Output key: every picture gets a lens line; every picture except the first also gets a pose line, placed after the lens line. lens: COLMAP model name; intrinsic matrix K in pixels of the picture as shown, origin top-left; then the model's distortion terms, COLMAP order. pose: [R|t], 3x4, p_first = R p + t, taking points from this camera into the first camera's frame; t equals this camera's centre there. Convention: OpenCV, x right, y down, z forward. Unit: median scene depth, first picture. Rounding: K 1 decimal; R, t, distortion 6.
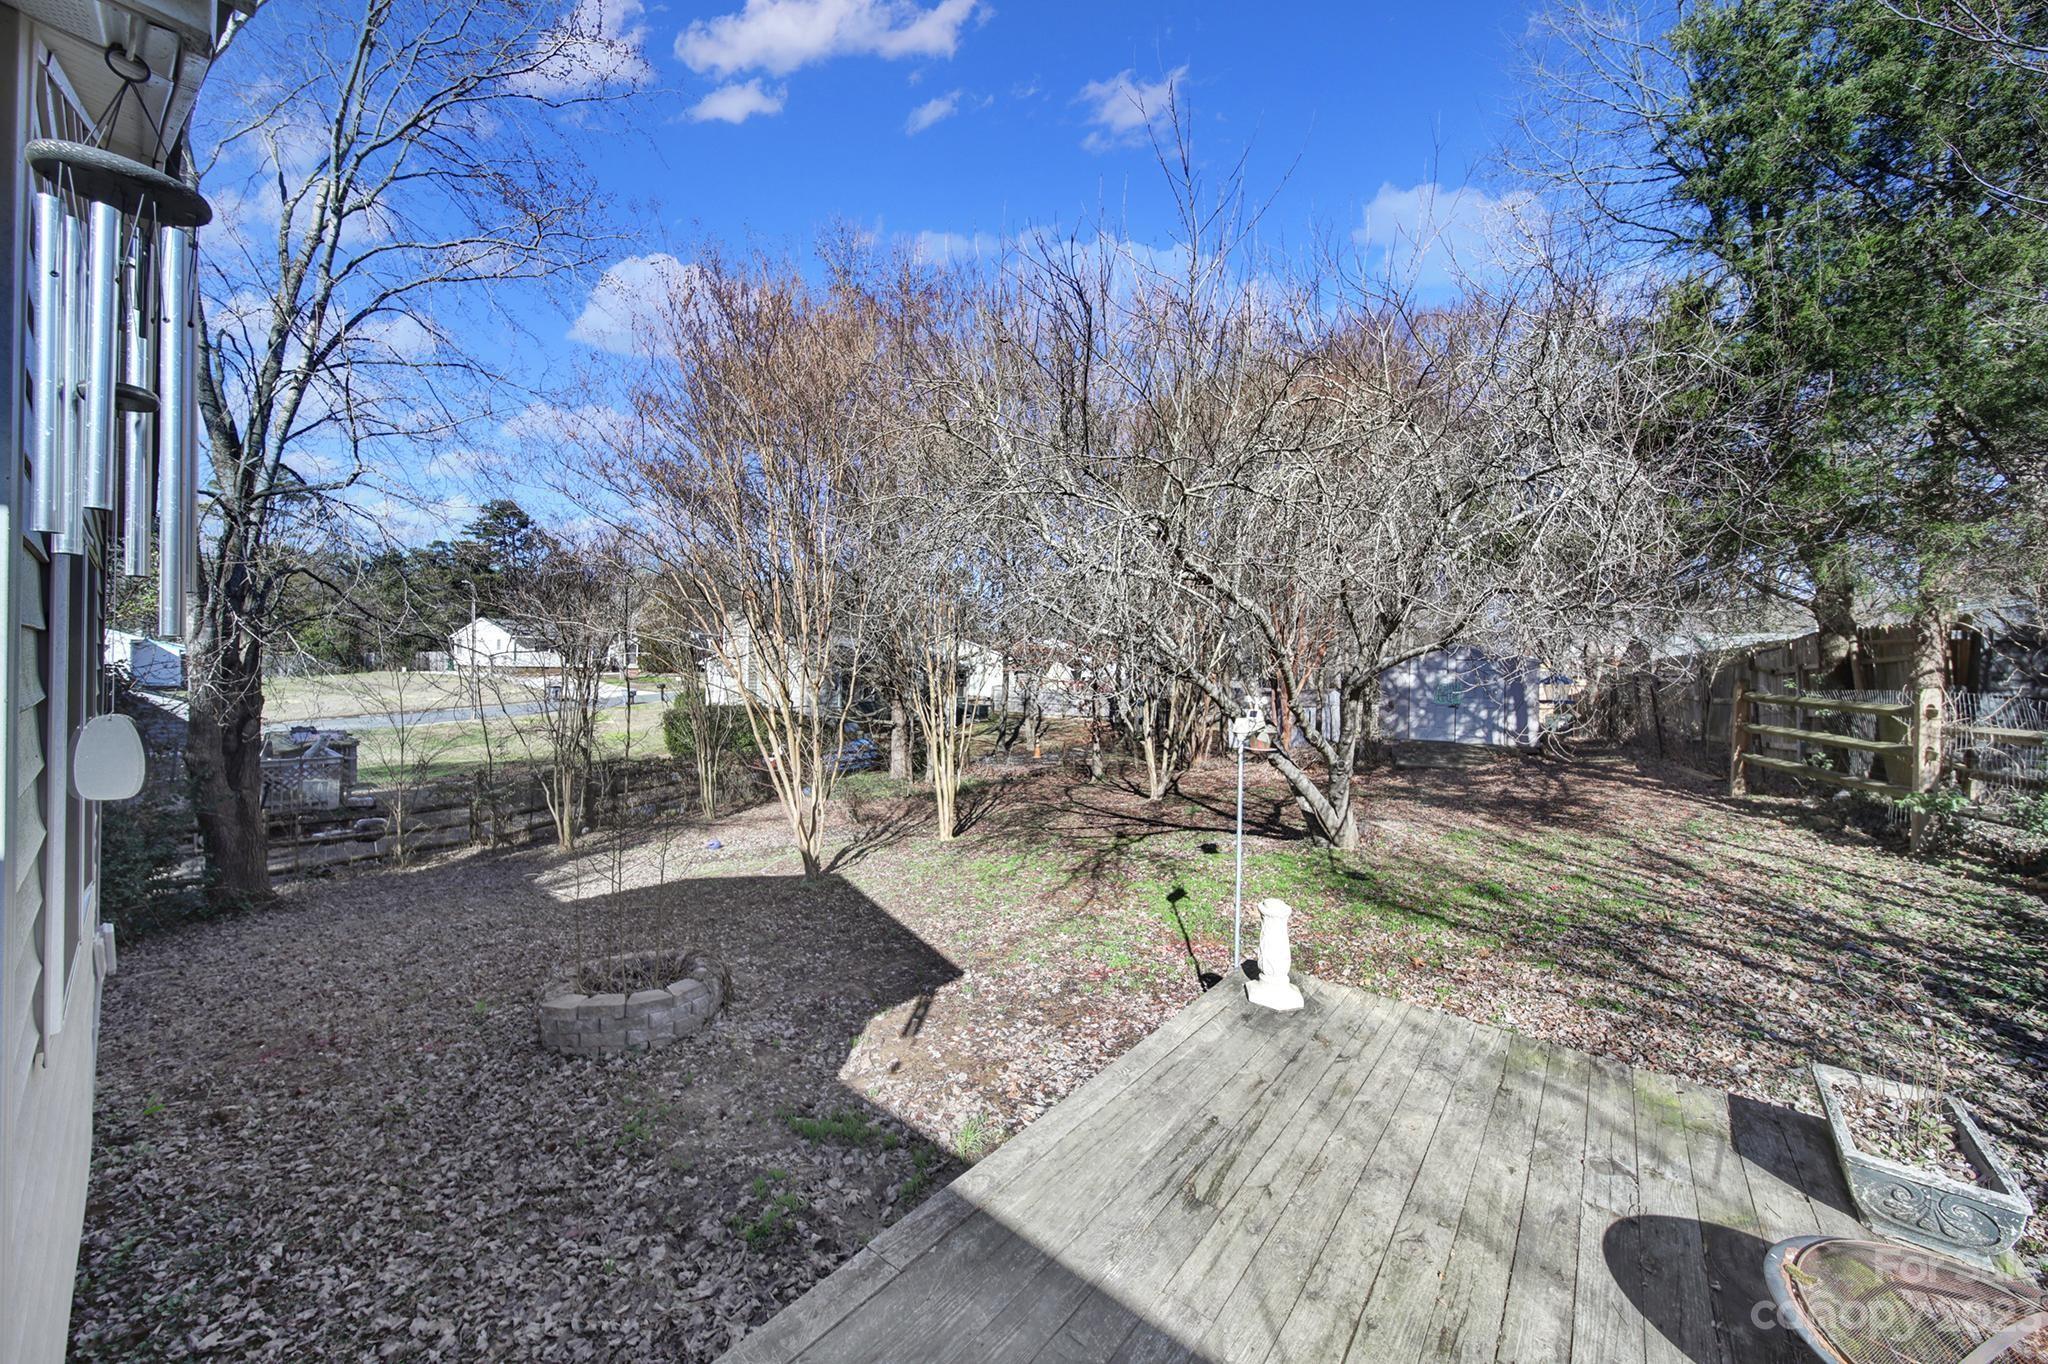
lens RADIAL K [[717.1, 0, 1026.4], [0, 717.1, 683.9], [0, 0, 1]] dist [-0.015987, -0.000238]
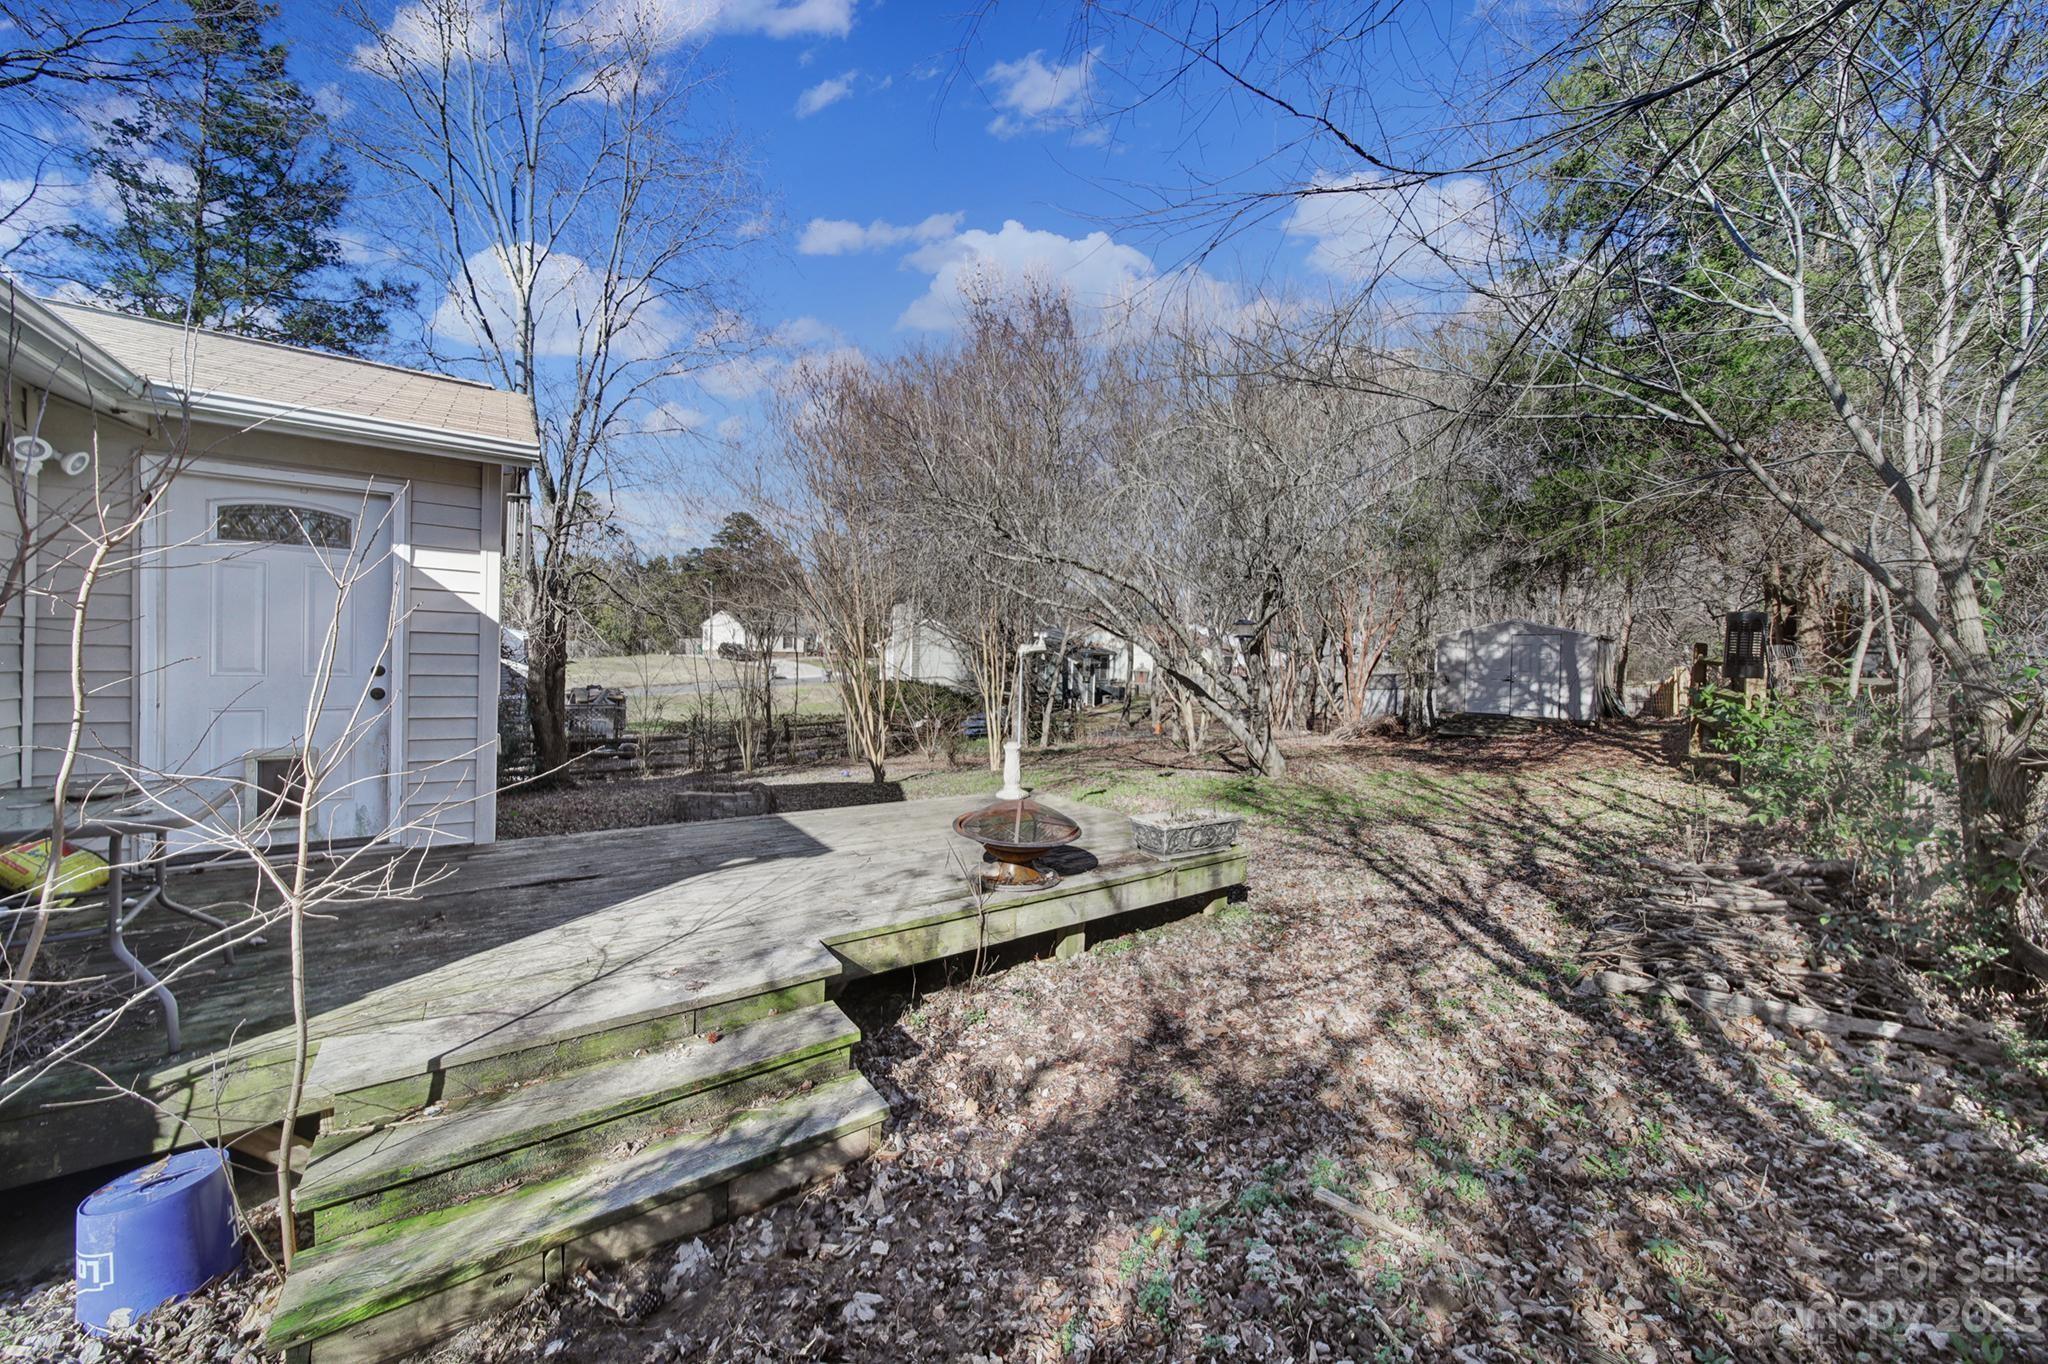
lens RADIAL K [[717.1, 0, 1014.8], [0, 717.1, 678.8], [0, 0, 1]] dist [-0.015987, -0.000238]
pose [[0.963151, 0.014838, -0.268551, 0.197263], [-0.013276, 0.999883, 0.007631, 0.032128], [0.268633, -0.003784, 0.963235, -0.169269]]
